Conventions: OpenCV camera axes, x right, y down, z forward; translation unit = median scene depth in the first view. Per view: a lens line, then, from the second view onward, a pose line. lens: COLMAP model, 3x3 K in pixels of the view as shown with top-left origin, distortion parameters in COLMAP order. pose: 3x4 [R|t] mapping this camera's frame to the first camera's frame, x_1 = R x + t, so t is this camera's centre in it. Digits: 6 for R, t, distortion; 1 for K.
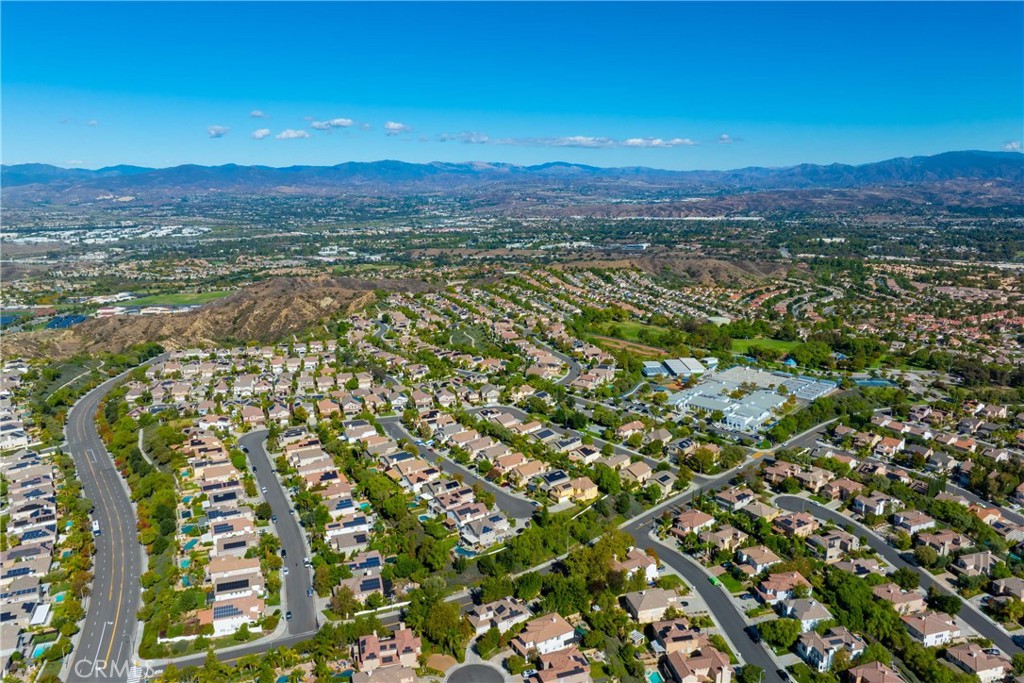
lens RADIAL K [[728.9, 0, 512.0], [0, 728.9, 341.5], [0, 0, 1]] dist [-0.043176, -0.000255]
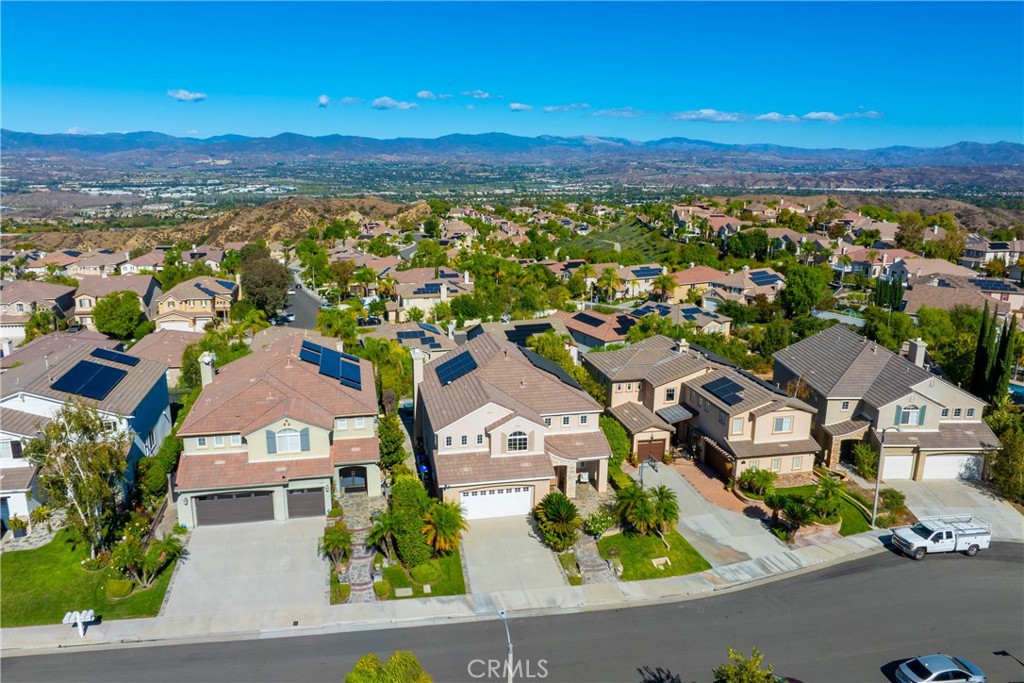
lens RADIAL K [[752.6, 0, 512.0], [0, 752.6, 341.5], [0, 0, 1]] dist [-0.004961, -0.002139]
pose [[0.989580, 0.047973, -0.135759, -0.063306], [-0.045523, 0.998740, 0.021099, 0.051968], [0.136600, -0.014699, 0.990517, 0.738885]]
